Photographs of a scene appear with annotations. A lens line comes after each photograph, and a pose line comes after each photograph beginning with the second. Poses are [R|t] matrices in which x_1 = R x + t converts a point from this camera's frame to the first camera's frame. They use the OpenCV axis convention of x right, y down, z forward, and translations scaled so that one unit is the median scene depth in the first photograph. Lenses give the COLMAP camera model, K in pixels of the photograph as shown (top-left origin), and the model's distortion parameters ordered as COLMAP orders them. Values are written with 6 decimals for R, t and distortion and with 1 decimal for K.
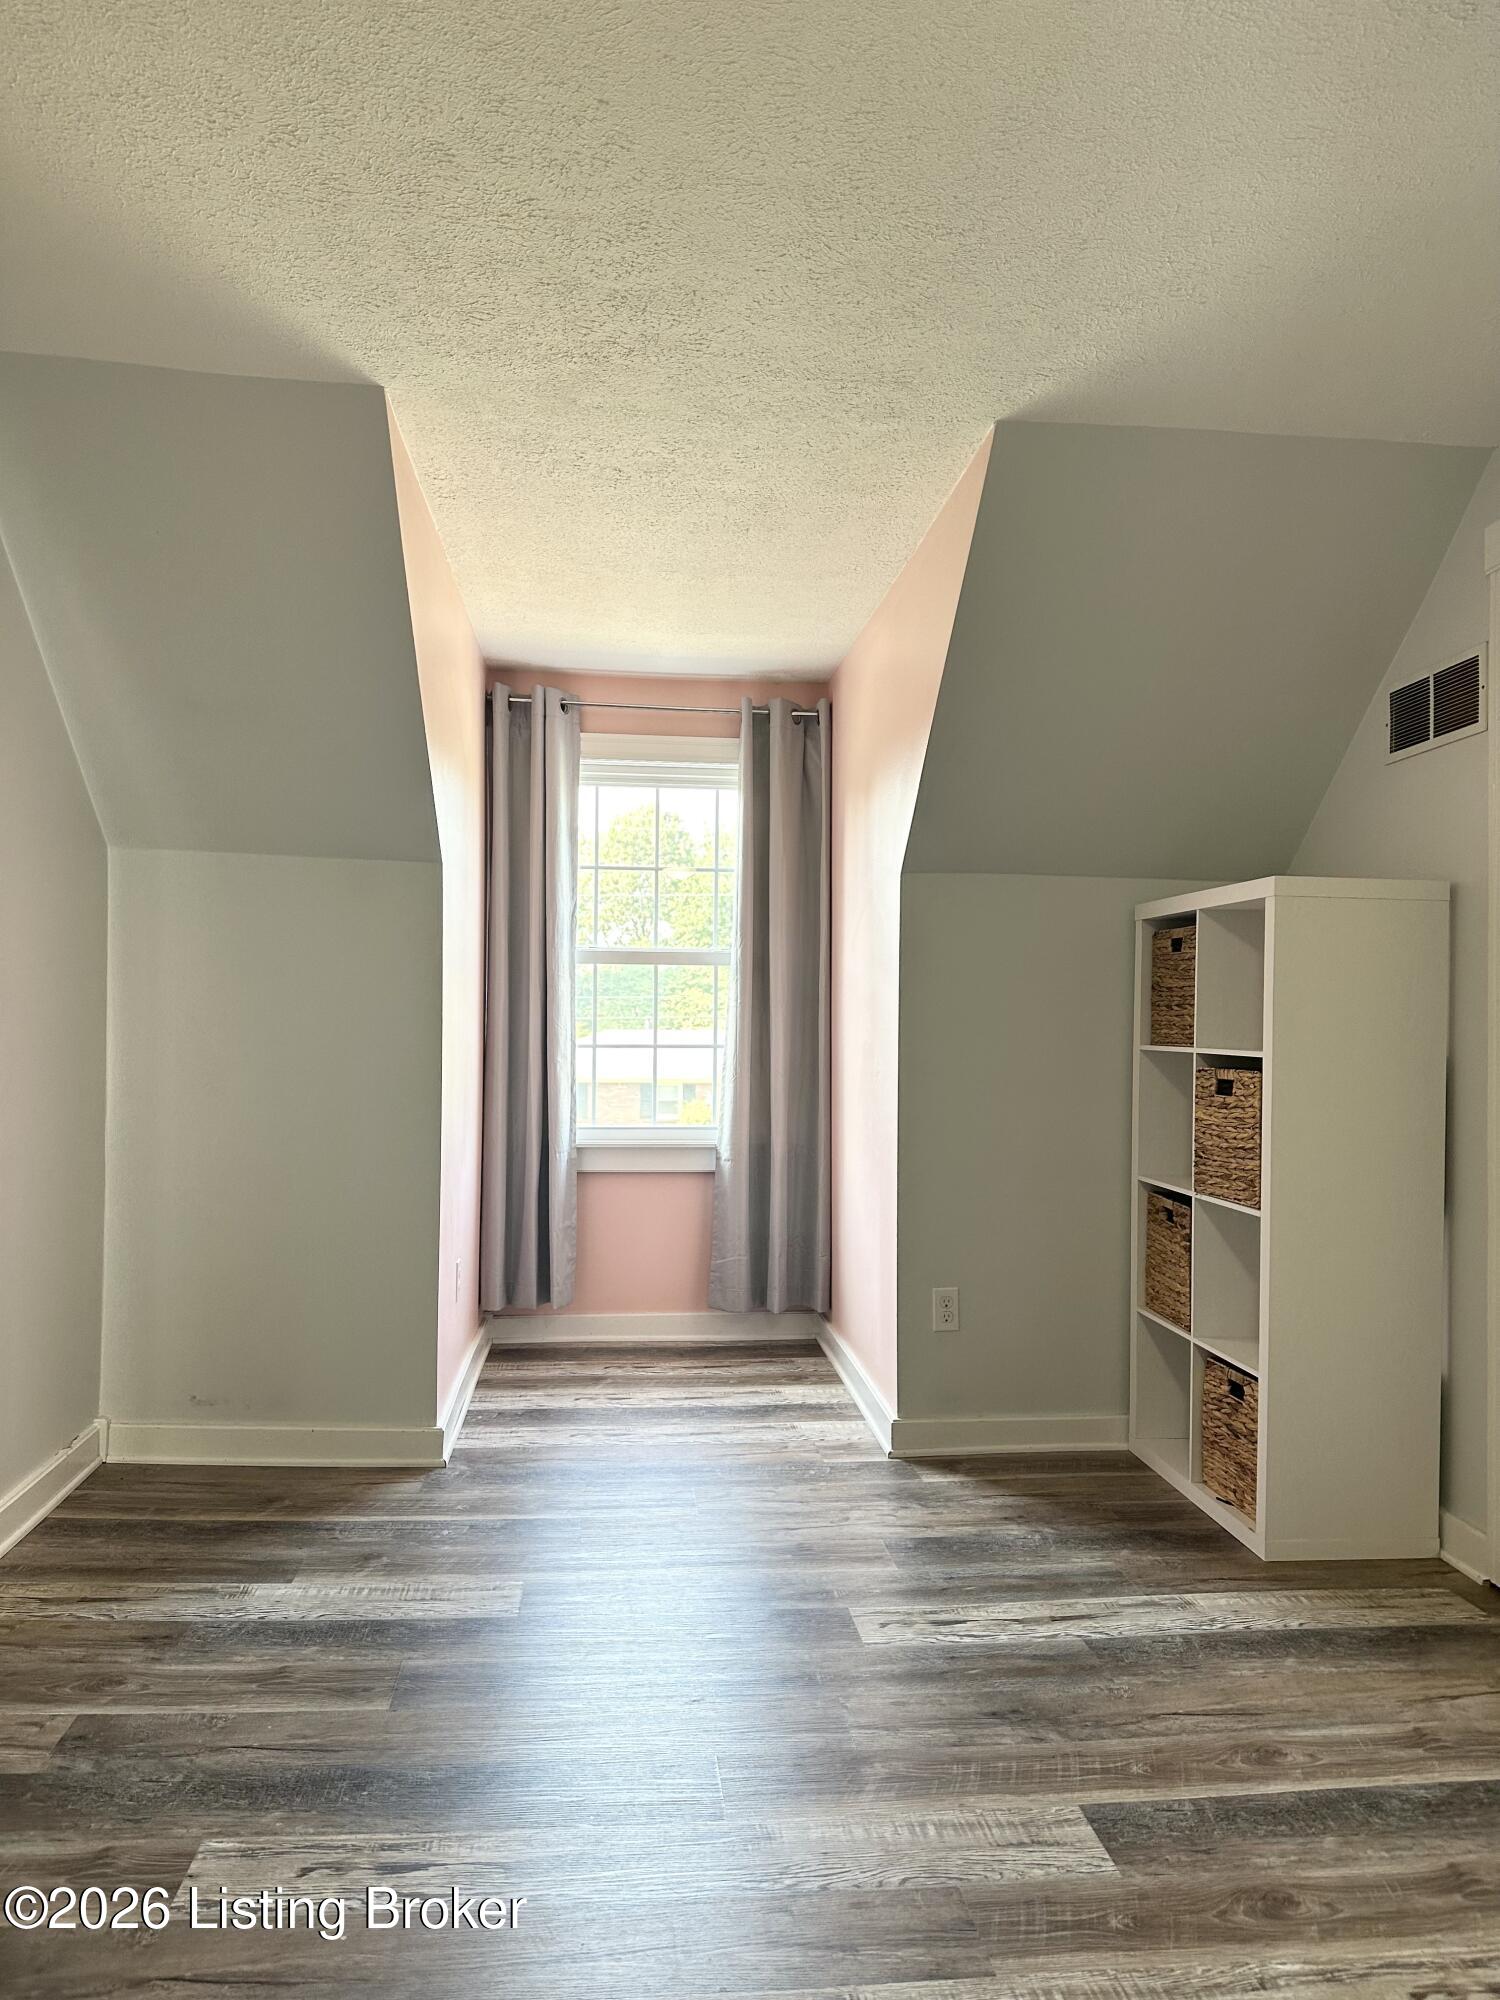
lens RADIAL K [[1425.4, 0, 749.2], [0, 1425.4, 1002.3], [0, 0, 1]] dist [0.010861, -0.022267]
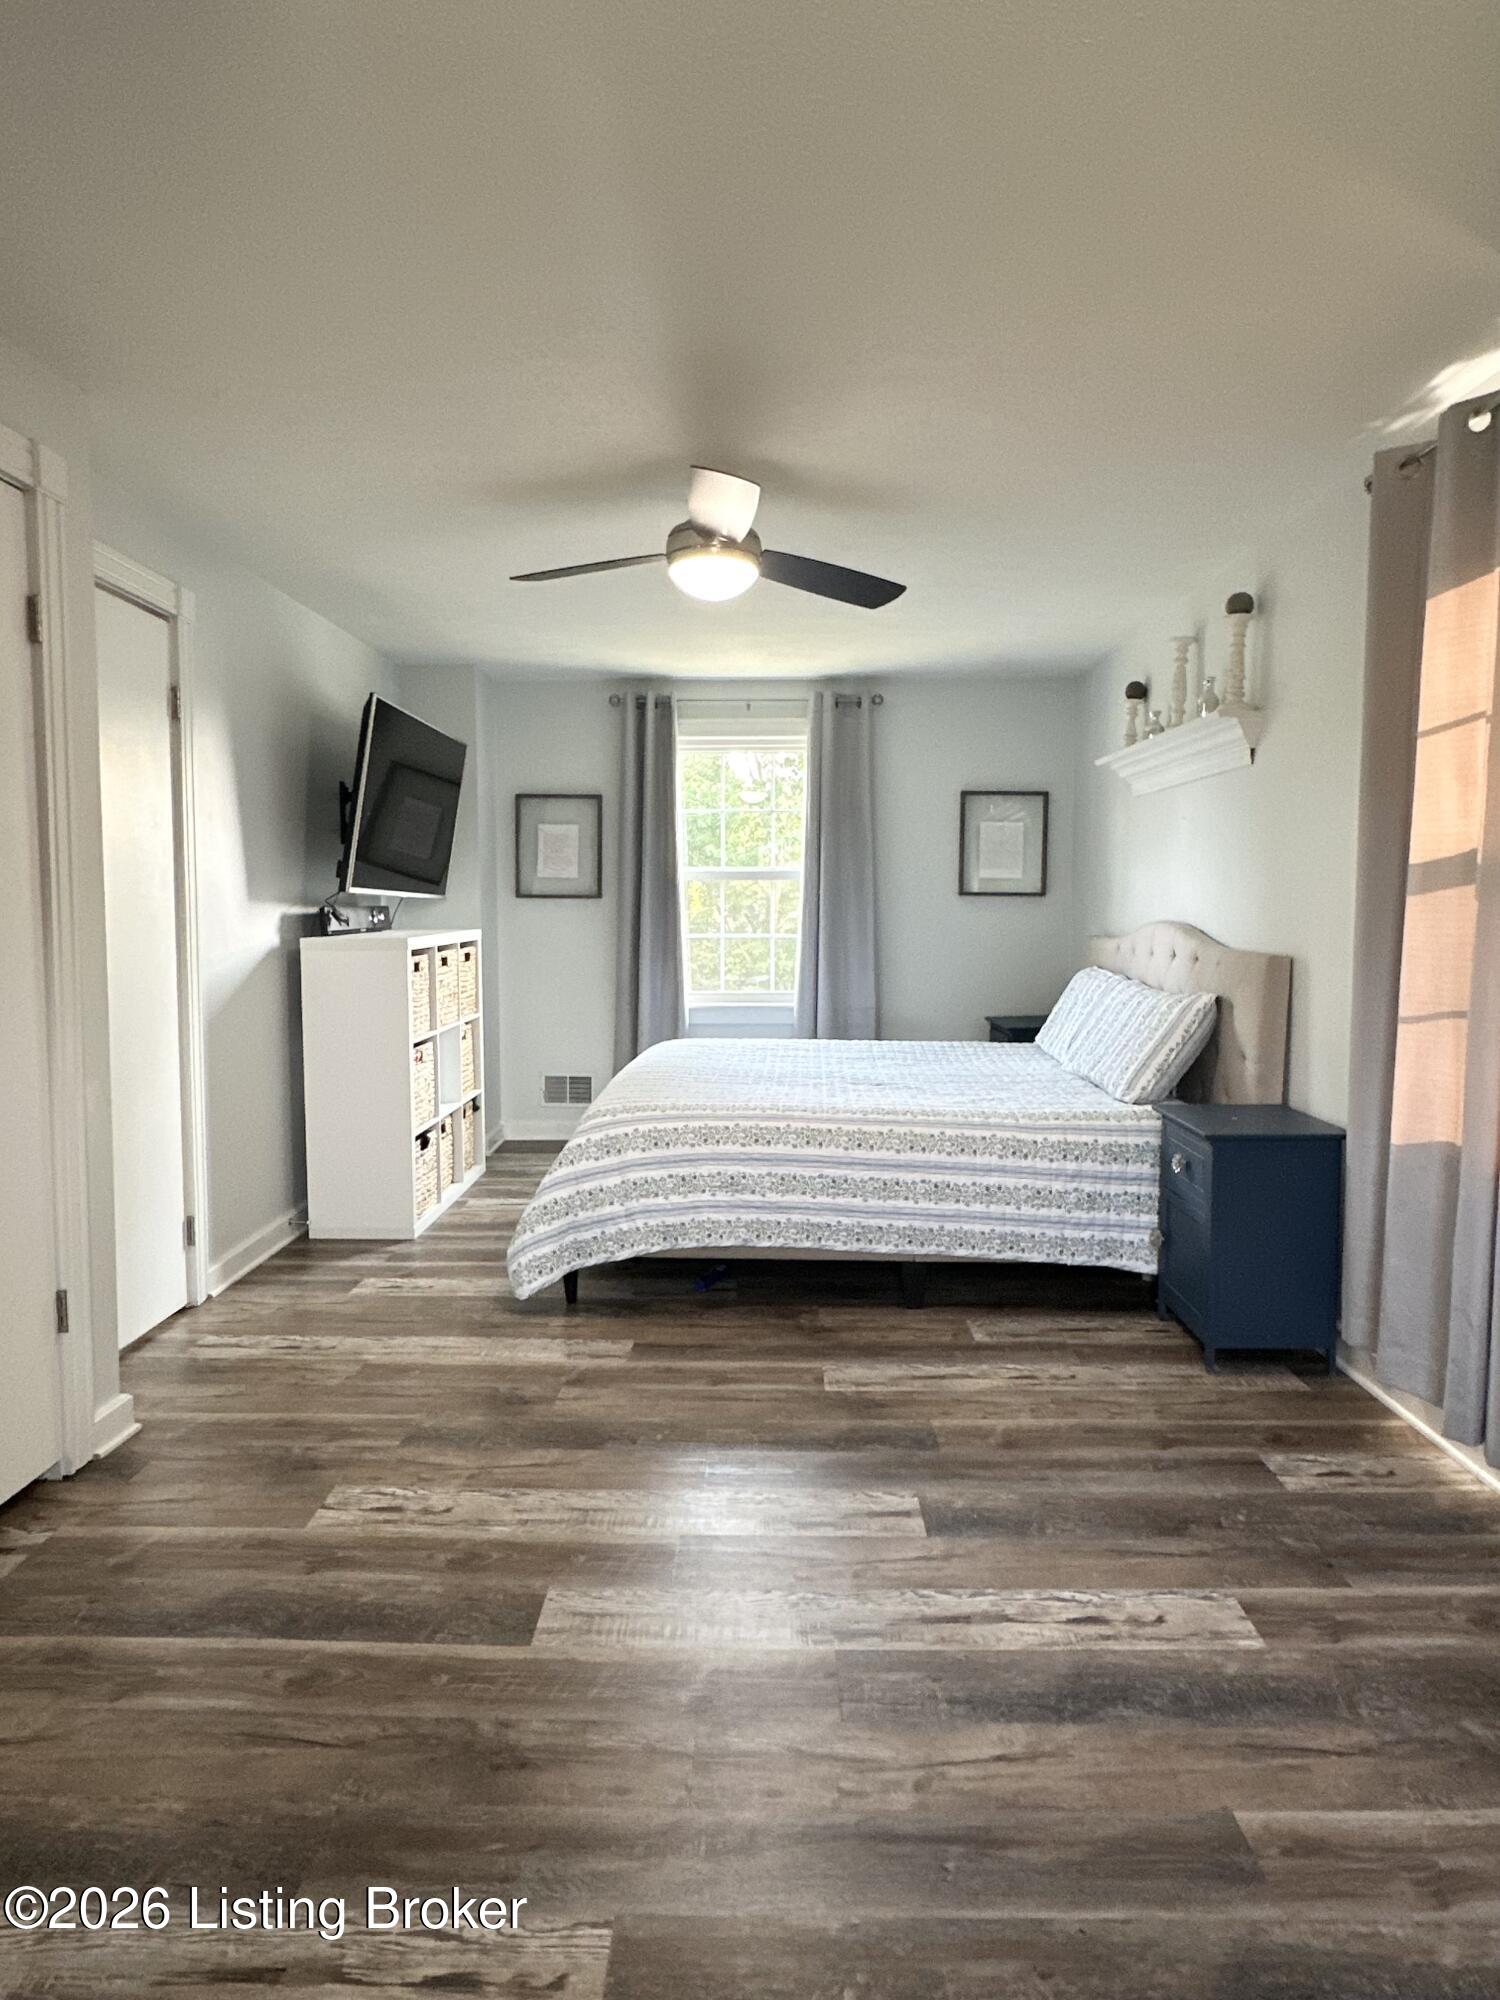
lens RADIAL K [[1208.5, 0, 743.4], [0, 1208.5, 1001.6], [0, 0, 1]] dist [0.006204, 0.000369]
pose [[-0.991850, -0.019768, 0.125872, -0.053360], [-0.010966, 0.997469, 0.070246, -0.028645], [-0.126942, 0.068293, -0.989556, 1.877181]]
